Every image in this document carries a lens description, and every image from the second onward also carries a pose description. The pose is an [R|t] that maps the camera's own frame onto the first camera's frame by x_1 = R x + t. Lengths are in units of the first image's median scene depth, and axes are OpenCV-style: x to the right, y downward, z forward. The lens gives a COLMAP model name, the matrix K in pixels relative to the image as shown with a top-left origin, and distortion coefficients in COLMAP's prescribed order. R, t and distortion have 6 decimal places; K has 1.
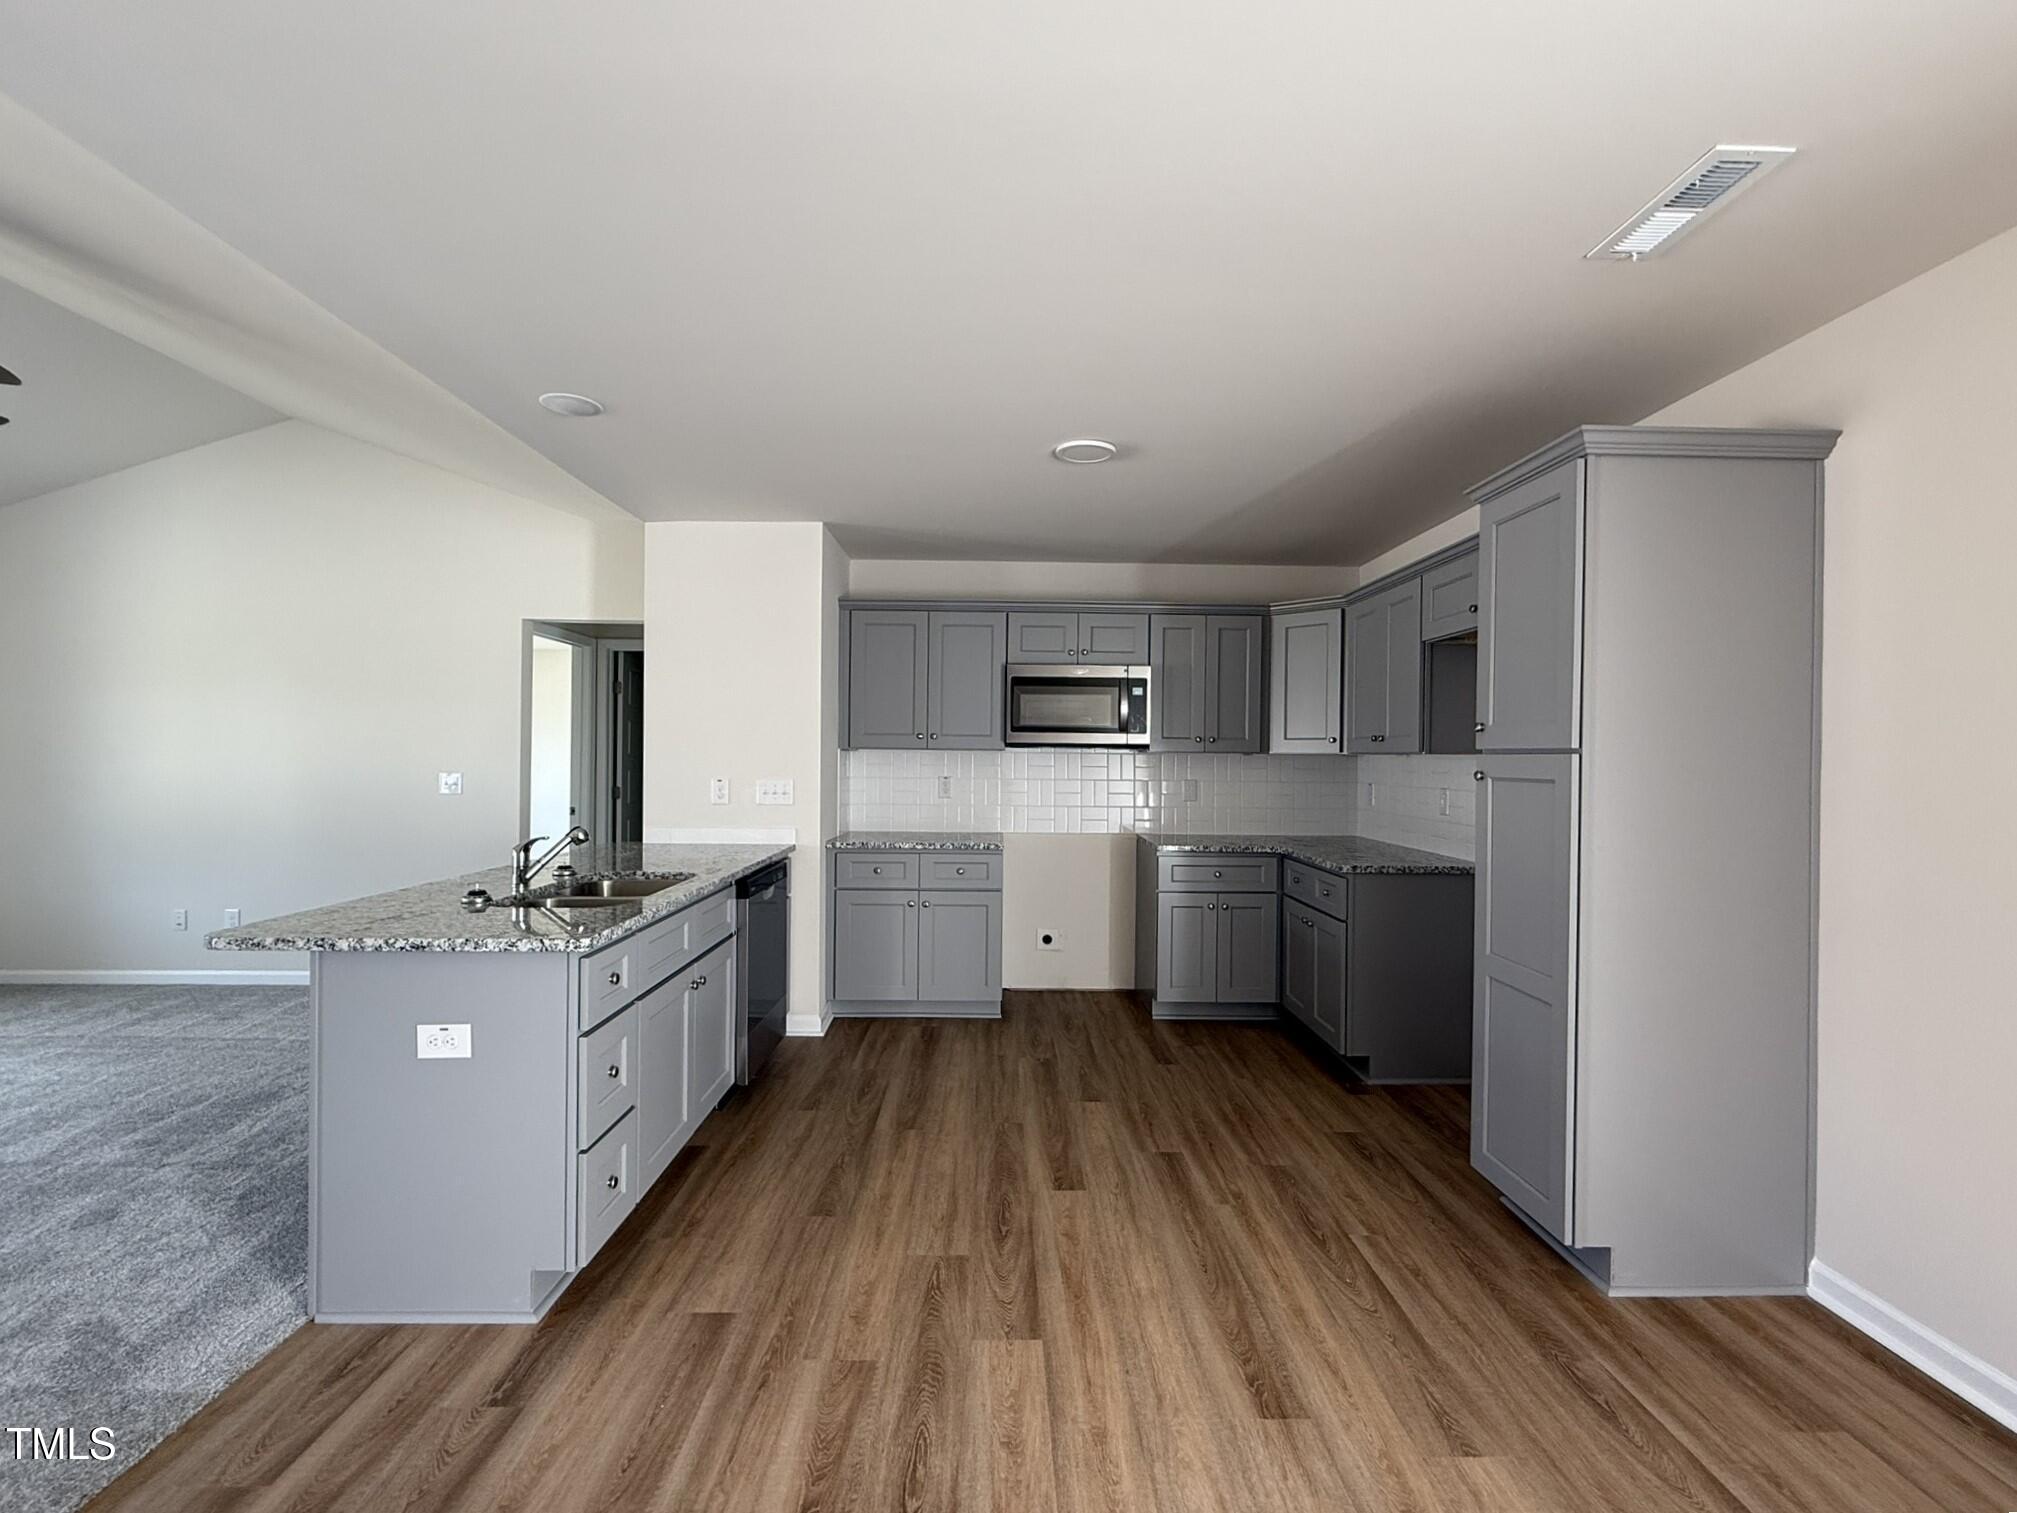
lens RADIAL K [[891.3, 0, 1010.5], [0, 891.3, 762.5], [0, 0, 1]] dist [0.000180, -0.000144]
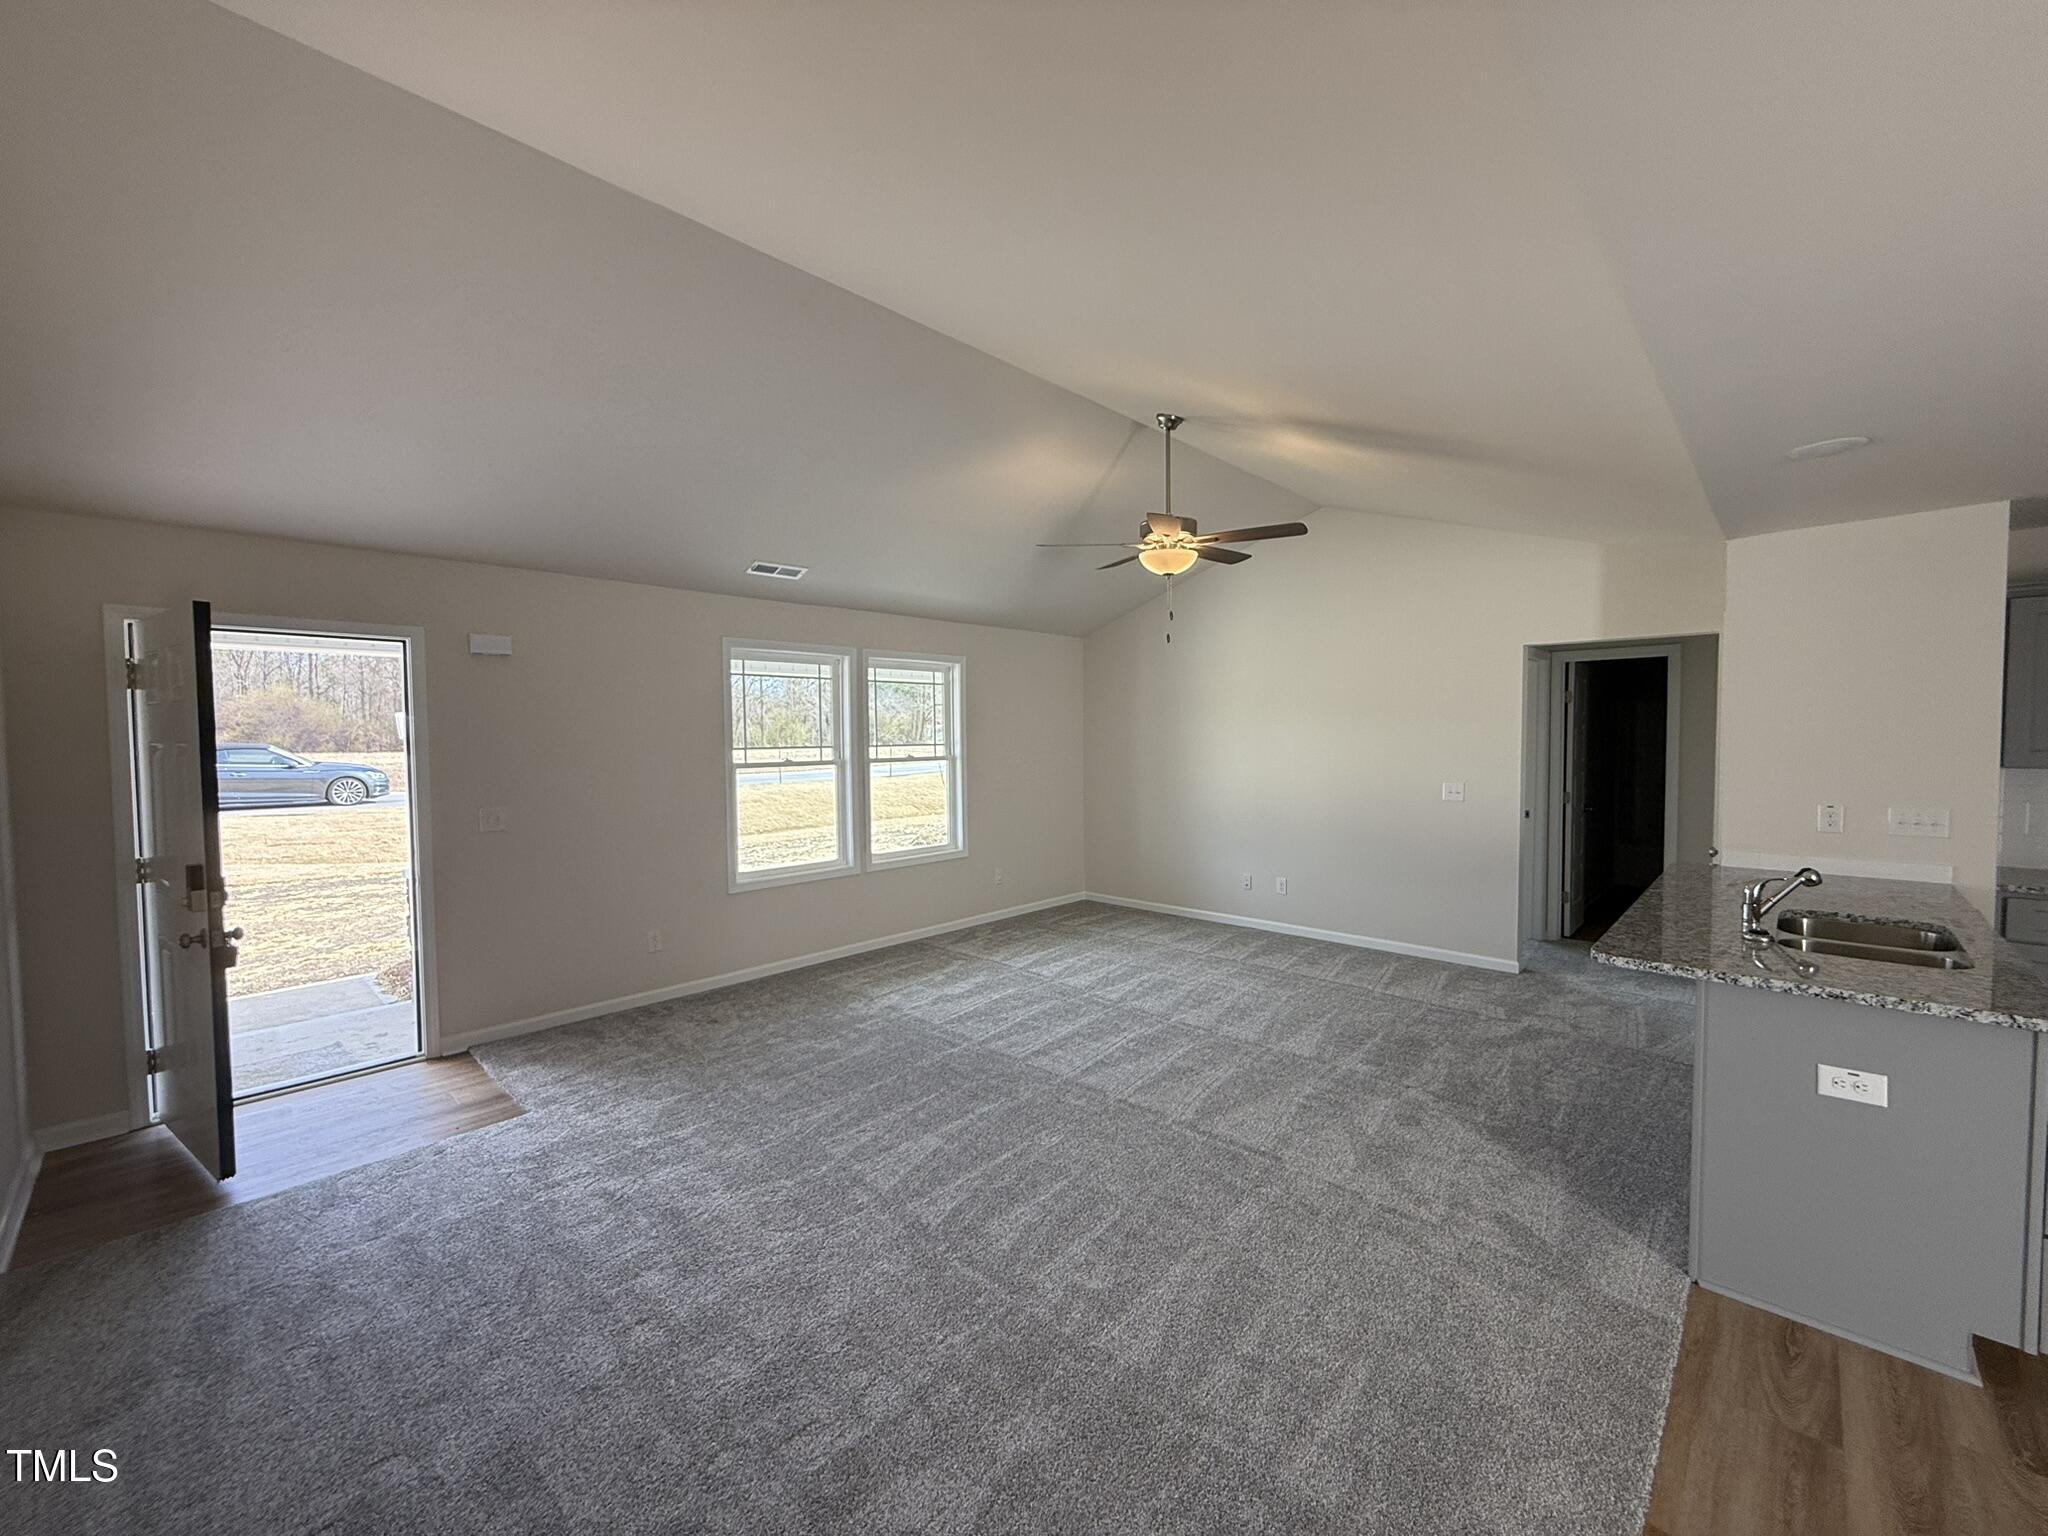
lens RADIAL K [[816.7, 0, 1017.0], [0, 816.7, 768.5], [0, 0, 1]] dist [0.002213, -0.000162]
pose [[0.706336, 0.012123, -0.707773, -0.533230], [0.013492, 0.999441, 0.030583, -0.094594], [0.707748, -0.031151, 0.705777, -0.332982]]
